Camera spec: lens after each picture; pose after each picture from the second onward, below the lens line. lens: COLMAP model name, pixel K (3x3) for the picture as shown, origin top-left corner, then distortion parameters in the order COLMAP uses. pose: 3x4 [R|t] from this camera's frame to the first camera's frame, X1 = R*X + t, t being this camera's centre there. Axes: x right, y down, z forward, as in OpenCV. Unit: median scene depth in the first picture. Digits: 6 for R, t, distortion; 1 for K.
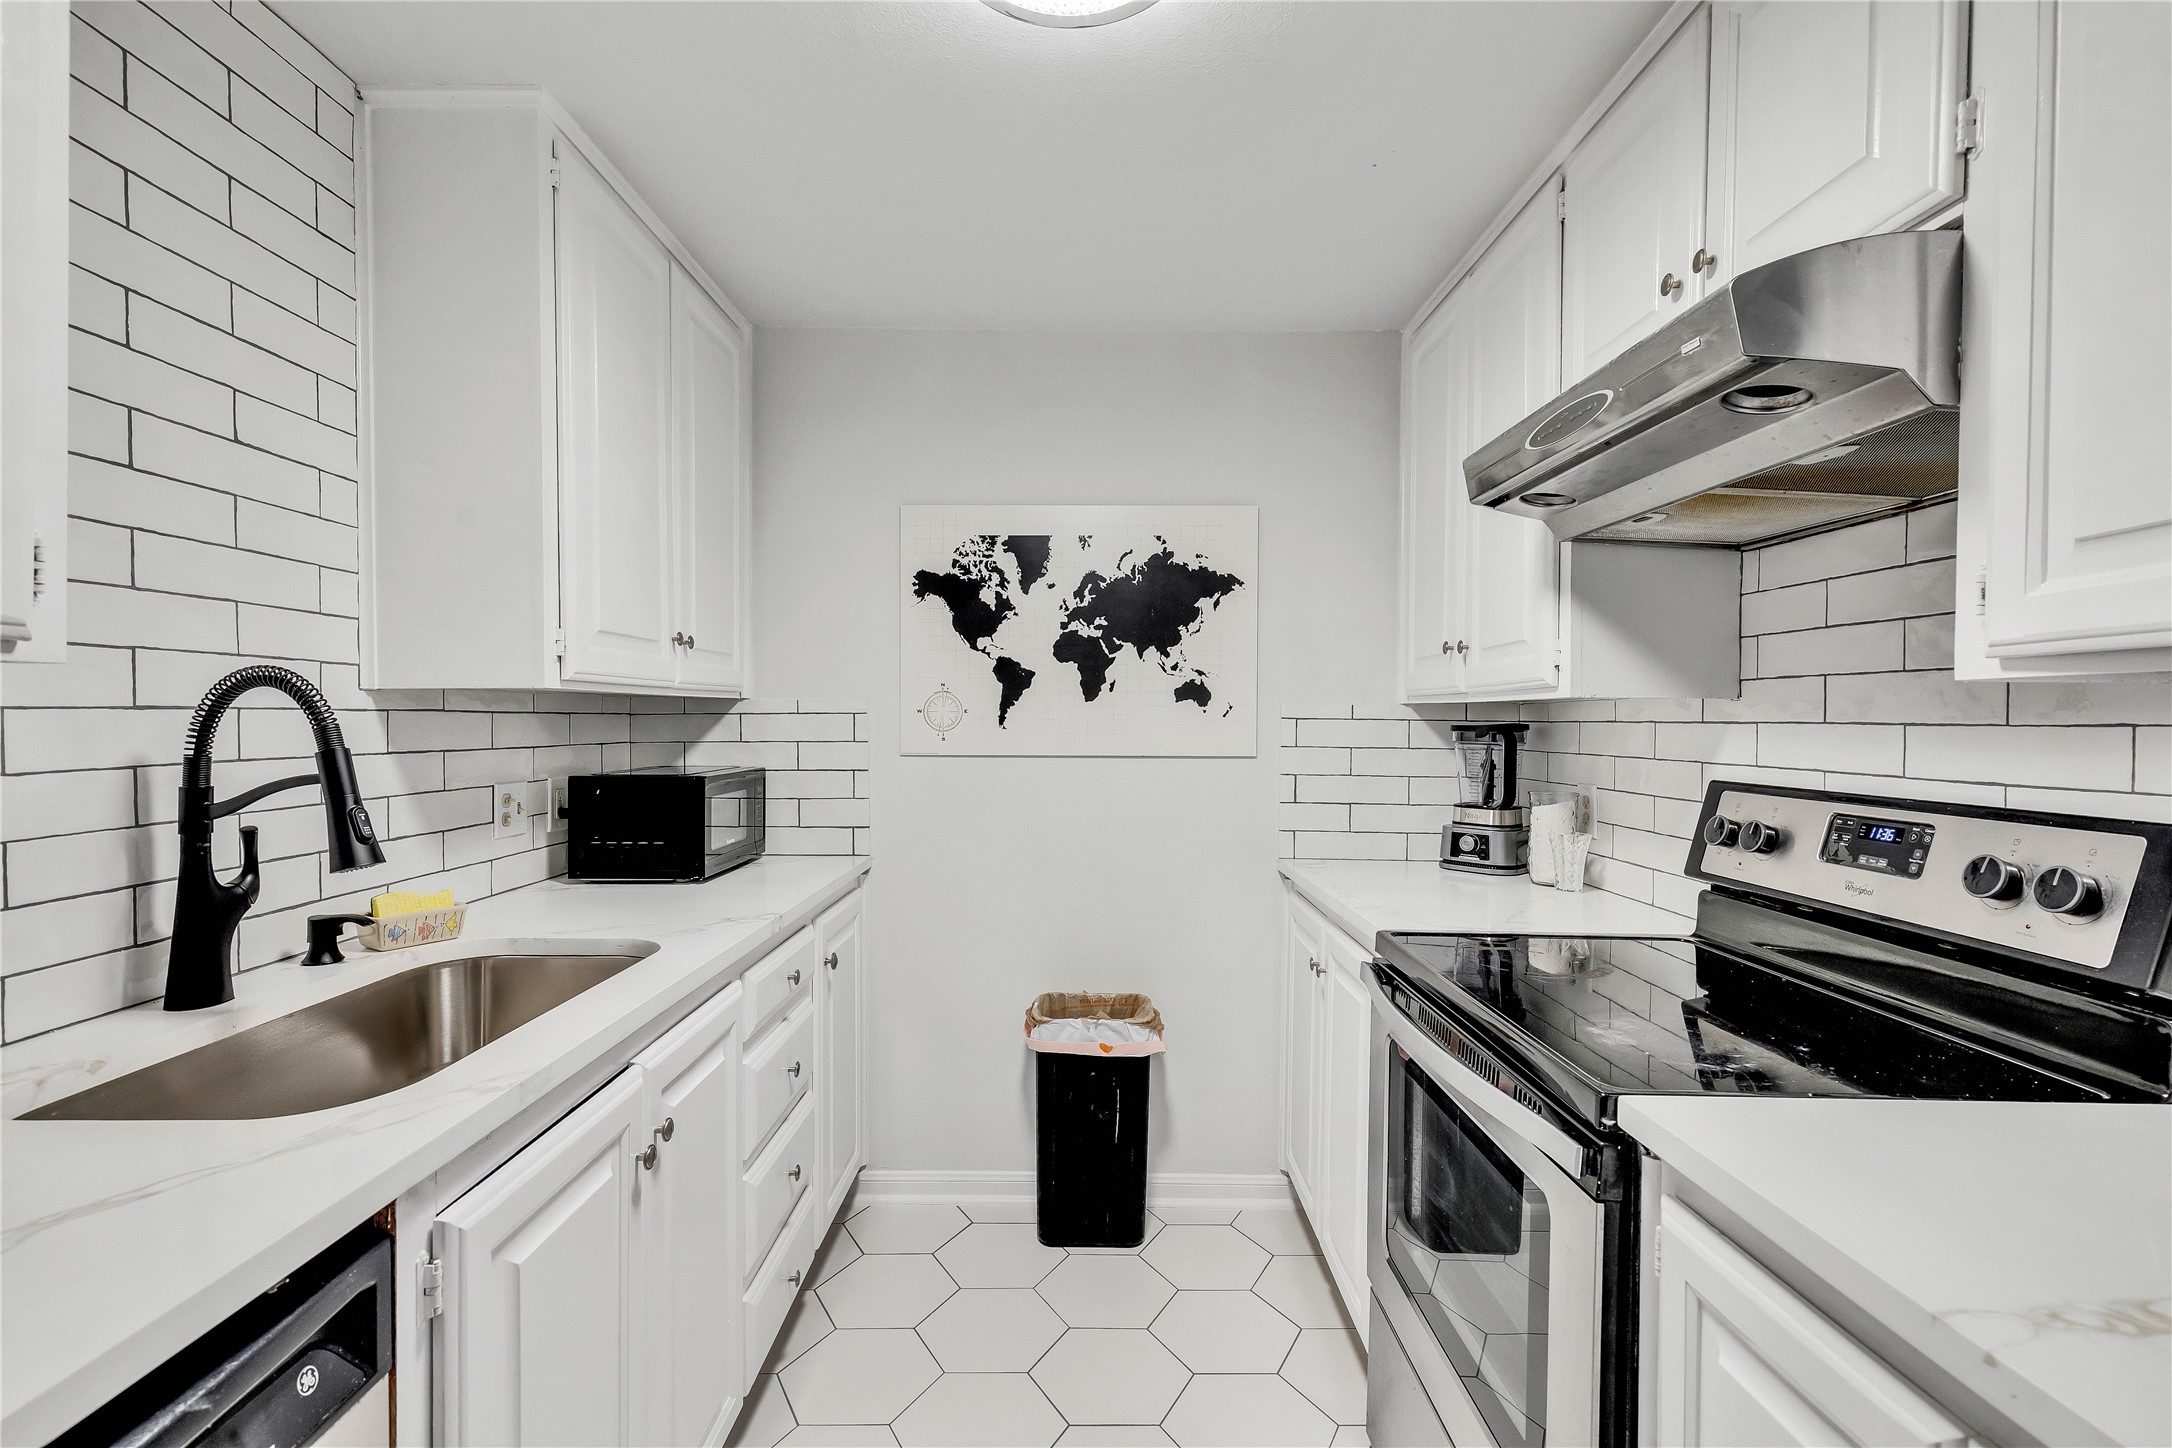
lens RADIAL K [[977.9, 0, 1081.6], [0, 977.9, 729.2], [0, 0, 1]] dist [0.010401, -0.001284]
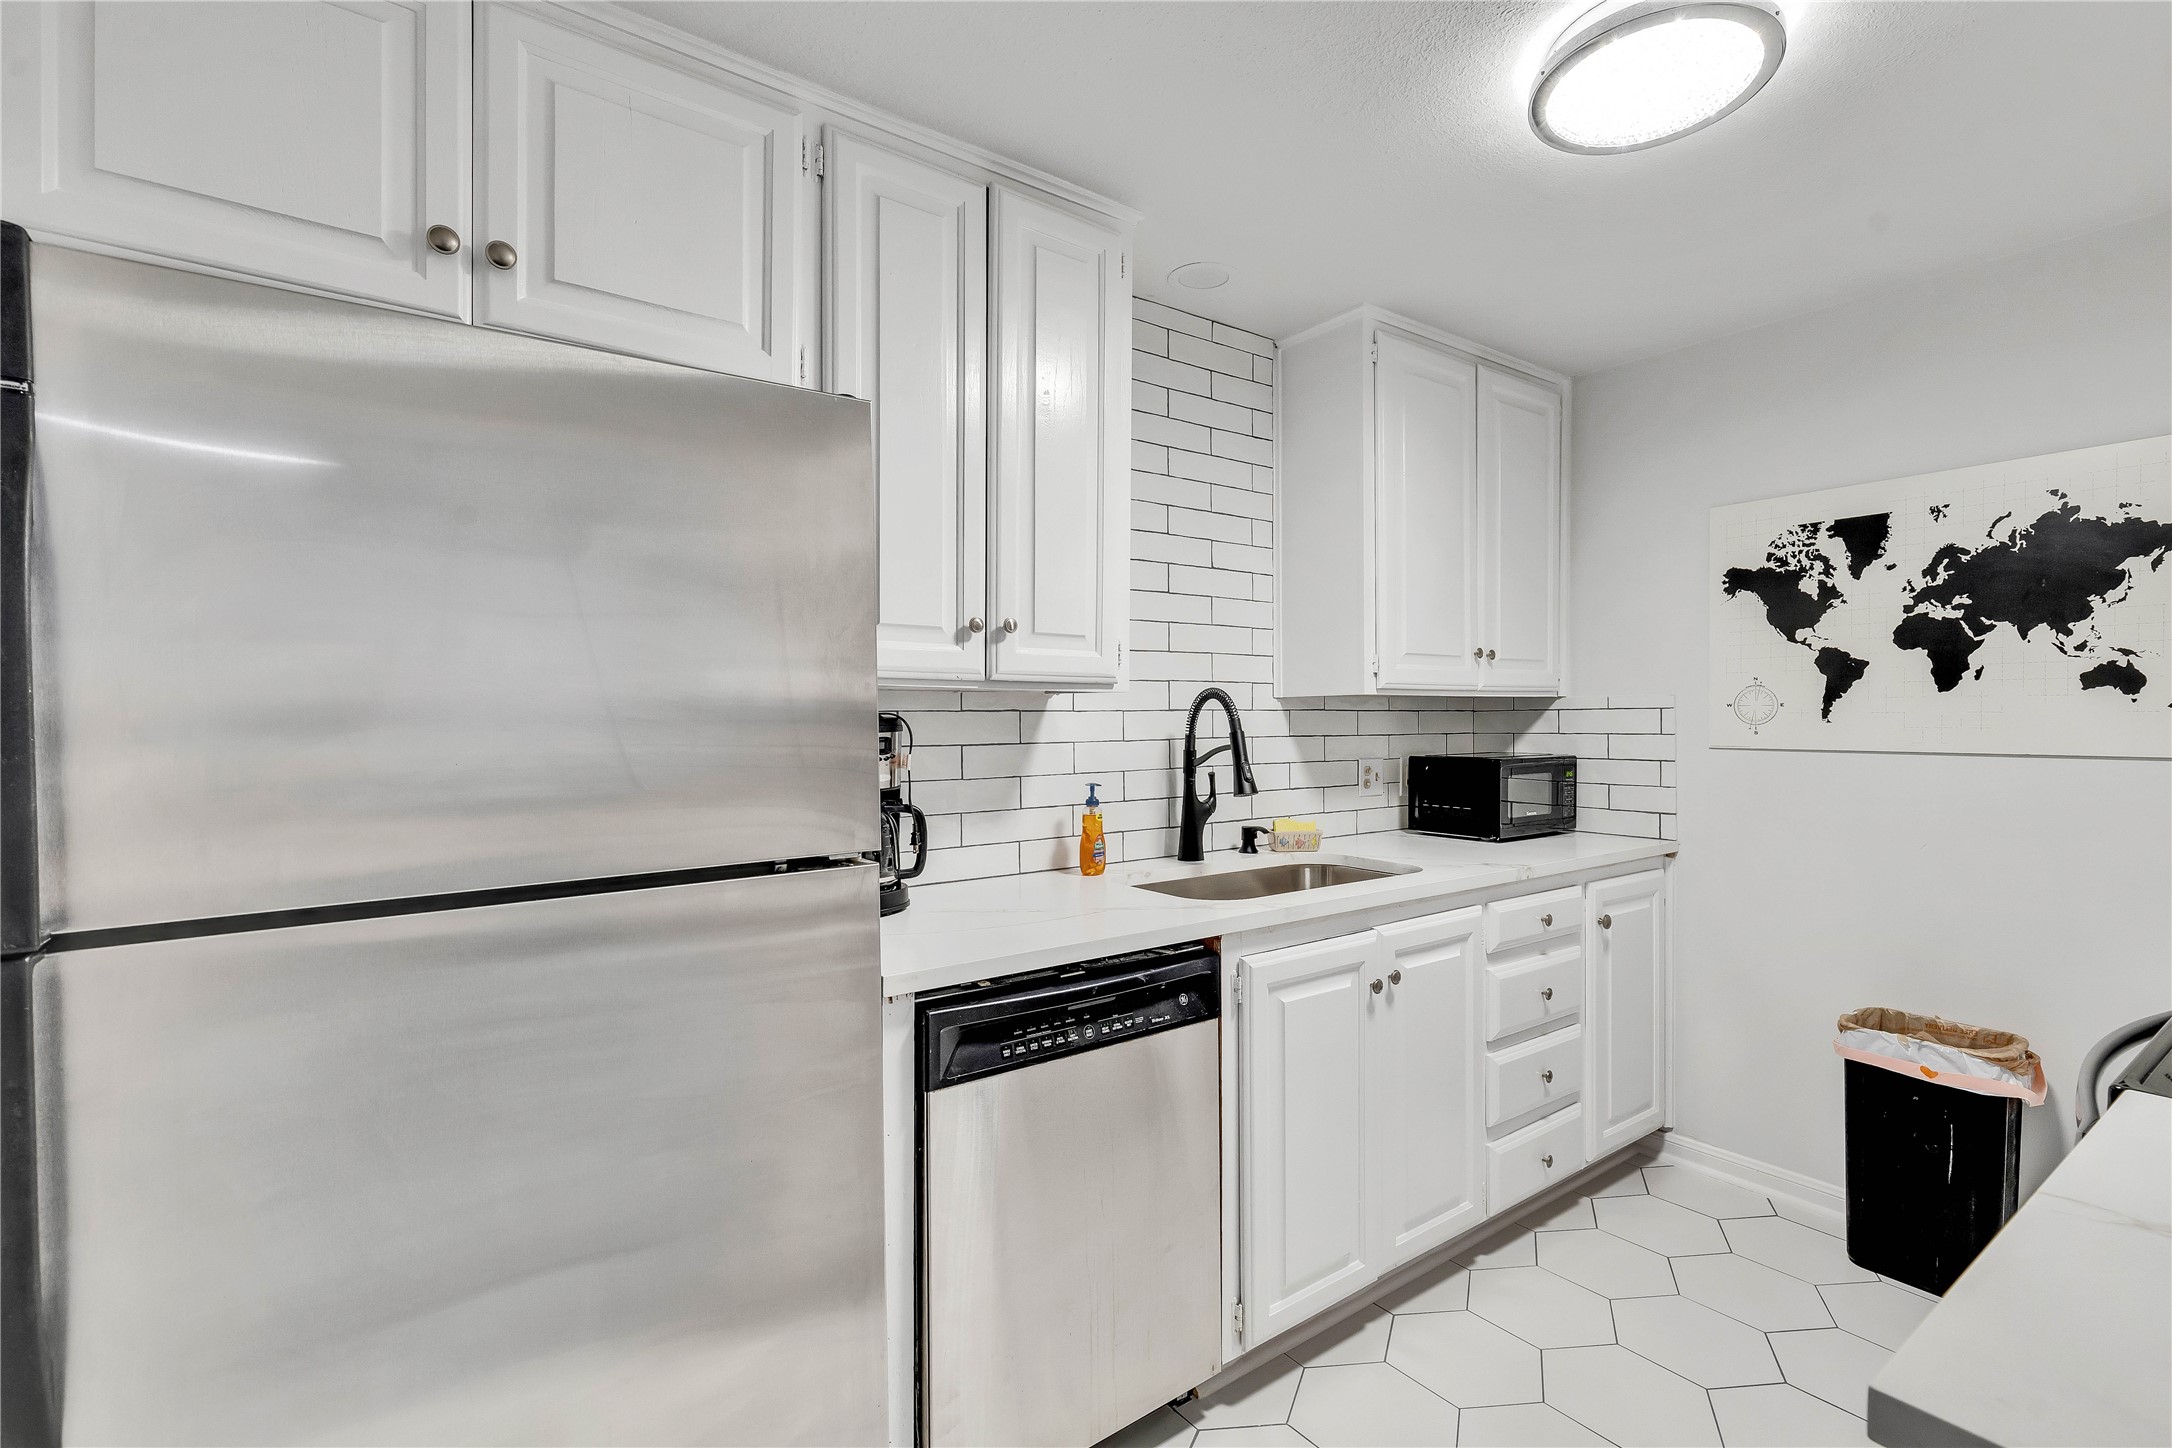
lens RADIAL K [[977.9, 0, 1081.6], [0, 977.9, 729.2], [0, 0, 1]] dist [0.010401, -0.001284]
pose [[0.586502, 0.005267, -0.809930, 0.276212], [-0.003106, 0.999986, 0.004254, 0.004445], [0.809942, 0.000021, 0.586511, -0.160493]]
